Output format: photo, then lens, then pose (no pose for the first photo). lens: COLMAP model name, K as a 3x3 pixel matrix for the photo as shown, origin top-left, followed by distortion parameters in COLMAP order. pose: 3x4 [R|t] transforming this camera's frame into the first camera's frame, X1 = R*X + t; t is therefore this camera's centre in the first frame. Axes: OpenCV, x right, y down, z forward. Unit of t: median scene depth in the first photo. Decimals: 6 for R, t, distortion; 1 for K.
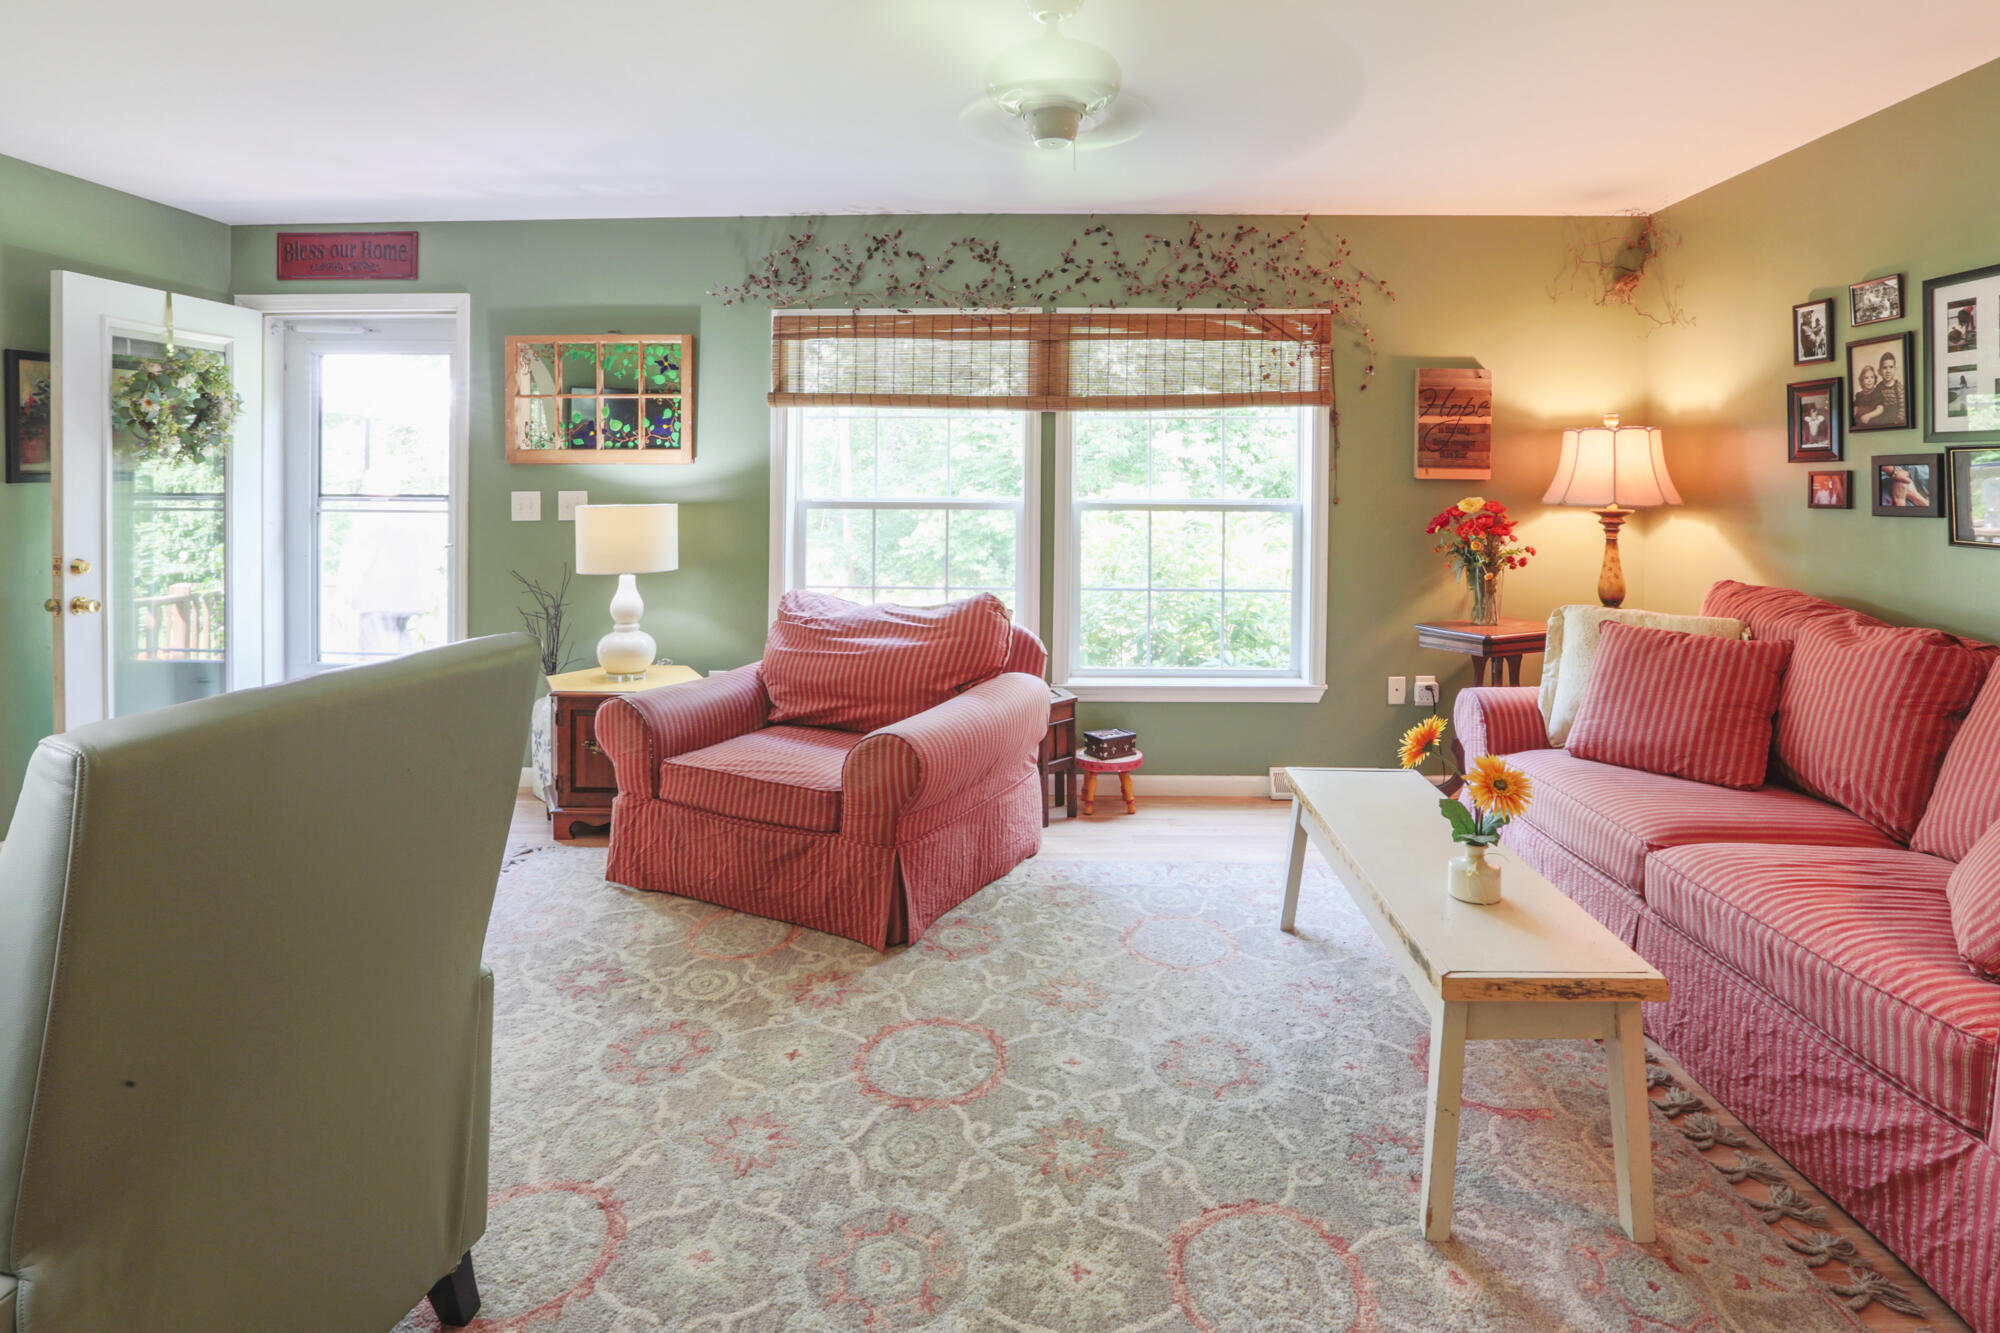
lens RADIAL K [[1068.7, 0, 1000.0], [0, 1068.7, 666.5], [0, 0, 1]] dist [-0.023068, -0.001277]
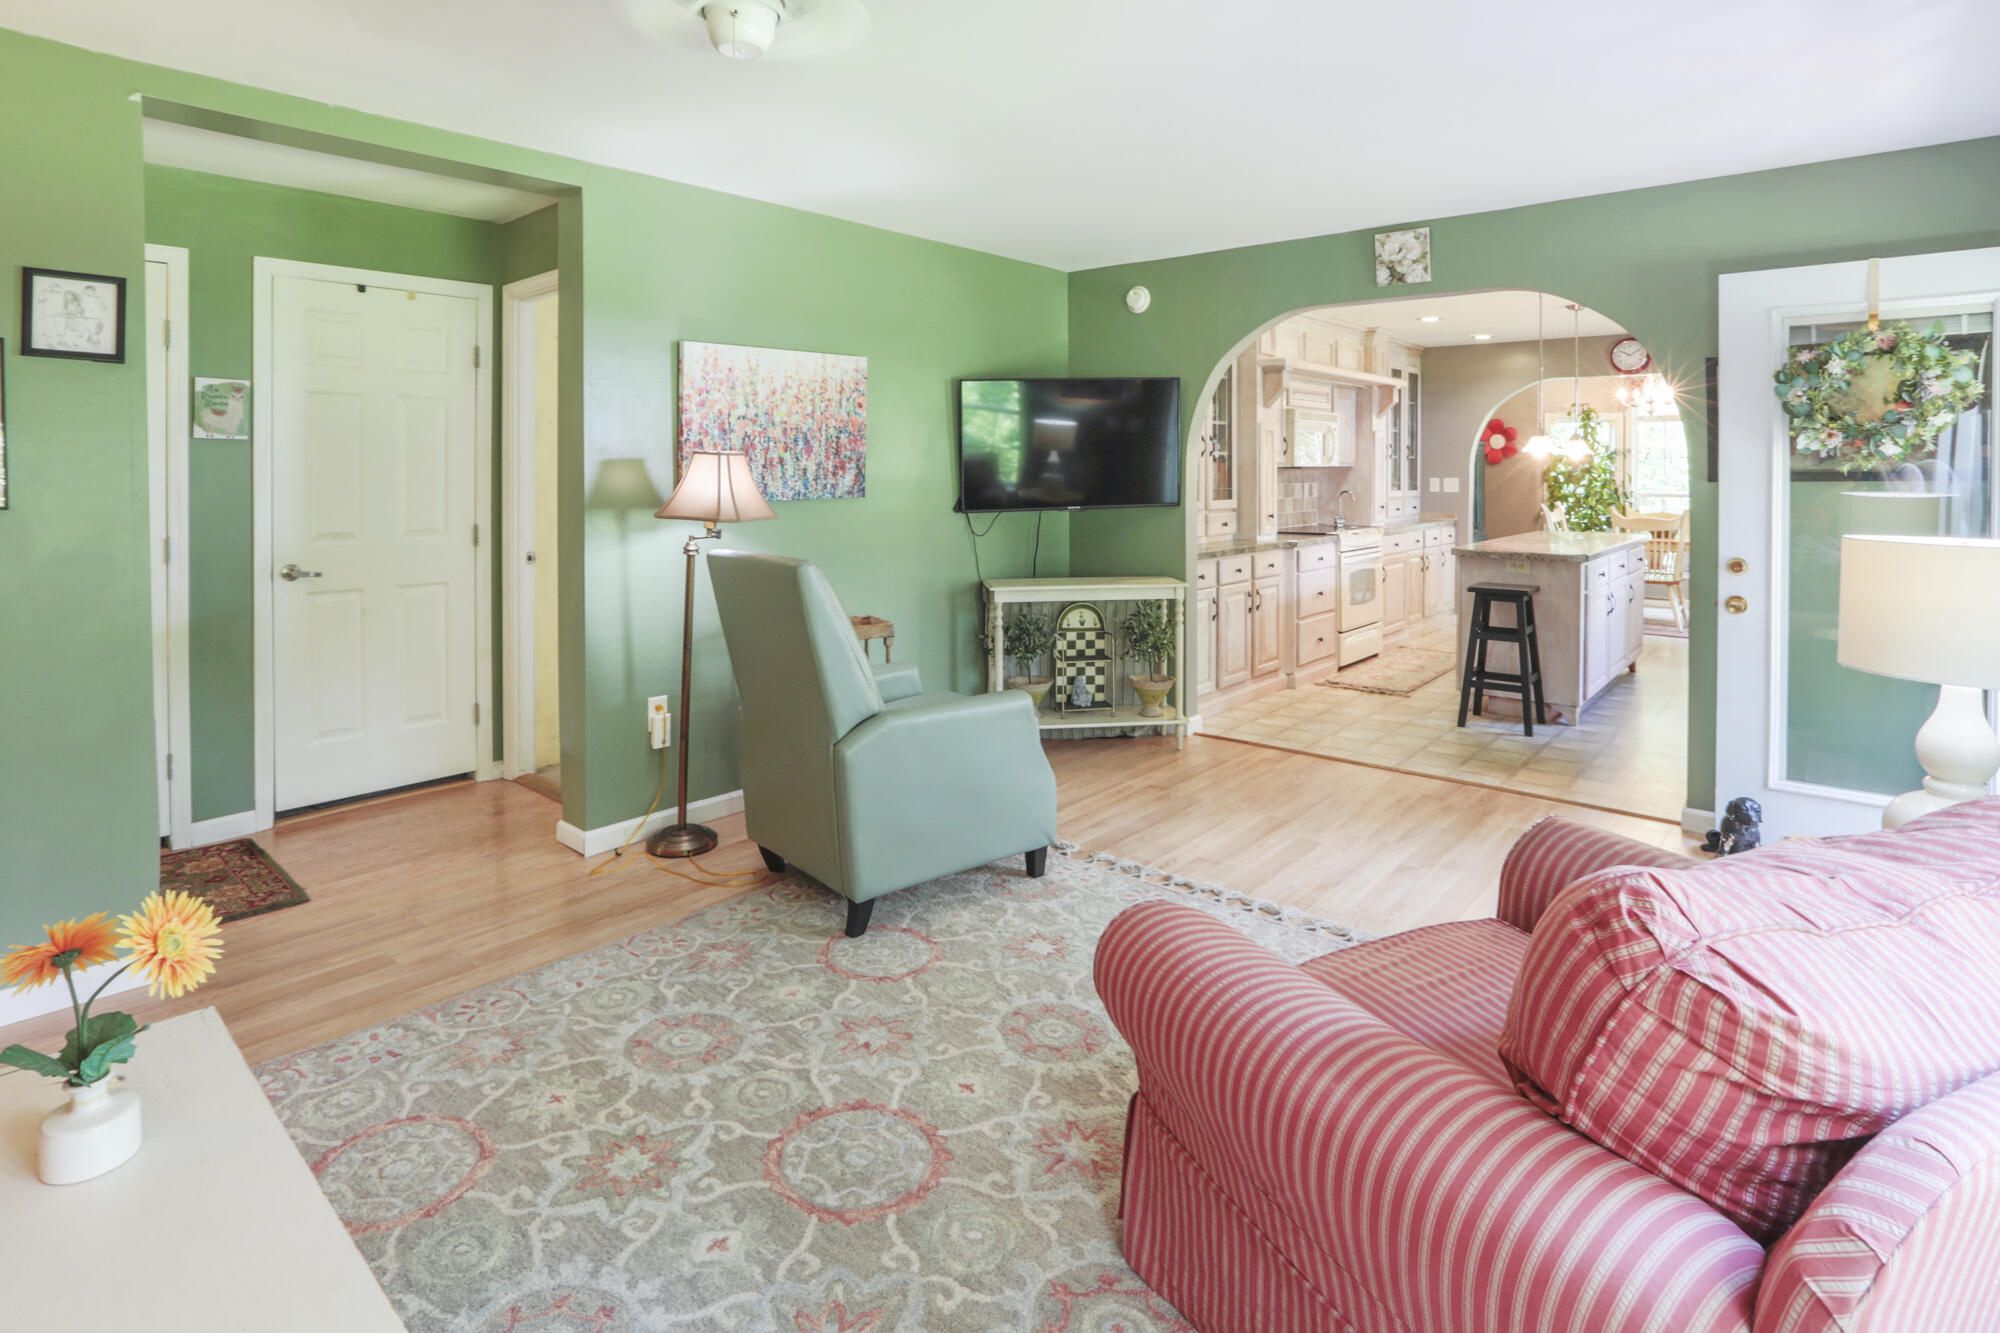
lens RADIAL K [[1068.7, 0, 1000.0], [0, 1068.7, 666.5], [0, 0, 1]] dist [-0.023068, -0.001277]
pose [[-0.653011, 0.131276, -0.745885, 0.505863], [-0.126173, 0.952242, 0.278057, -0.298545], [0.746765, 0.275685, -0.605260, 1.677668]]
